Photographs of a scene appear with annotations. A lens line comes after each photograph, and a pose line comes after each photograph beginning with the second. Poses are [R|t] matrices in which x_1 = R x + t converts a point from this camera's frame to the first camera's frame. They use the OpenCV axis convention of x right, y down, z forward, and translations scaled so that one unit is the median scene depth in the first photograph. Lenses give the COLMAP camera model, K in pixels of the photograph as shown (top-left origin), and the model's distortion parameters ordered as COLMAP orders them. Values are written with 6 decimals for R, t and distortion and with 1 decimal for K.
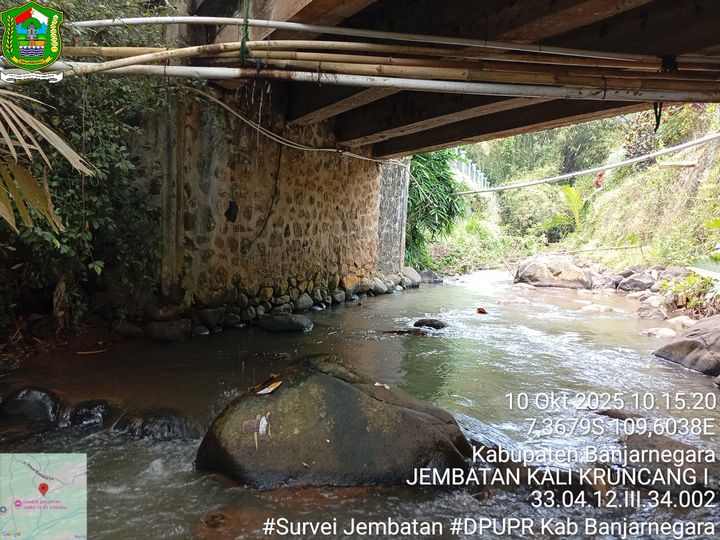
lens RADIAL K [[550.4, 0, 357.5], [0, 550.4, 269.7], [0, 0, 1]] dist [0.107541, -0.223641]
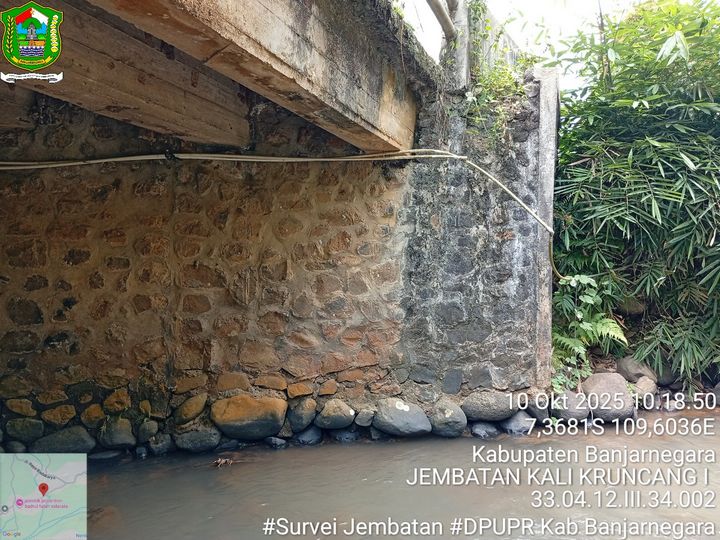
lens RADIAL K [[550.4, 0, 357.5], [0, 550.4, 269.7], [0, 0, 1]] dist [0.107541, -0.223641]
pose [[0.609177, -0.022023, -0.792728, 0.478636], [-0.032913, 0.998051, -0.053019, -0.085689], [0.792351, 0.058389, 0.607265, 0.817743]]
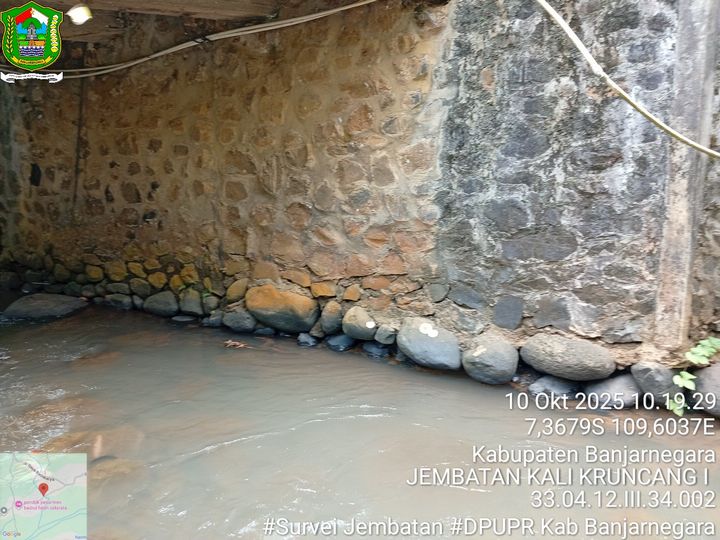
lens RADIAL K [[550.4, 0, 357.5], [0, 550.4, 269.7], [0, 0, 1]] dist [0.107541, -0.223641]
pose [[-0.096449, 0.152046, -0.983656, 0.489924], [-0.060010, 0.985577, 0.158227, -0.092736], [0.993527, 0.074290, -0.085933, 1.189653]]
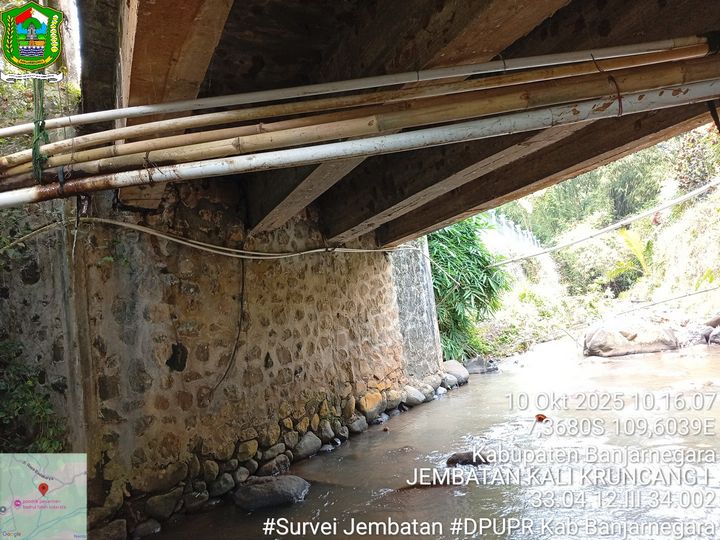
lens RADIAL K [[550.4, 0, 357.5], [0, 550.4, 269.7], [0, 0, 1]] dist [0.107541, -0.223641]
pose [[0.979211, -0.178622, -0.096128, 0.085341], [0.162182, 0.974049, -0.157877, -0.044073], [0.121833, 0.139004, 0.982769, 0.179268]]
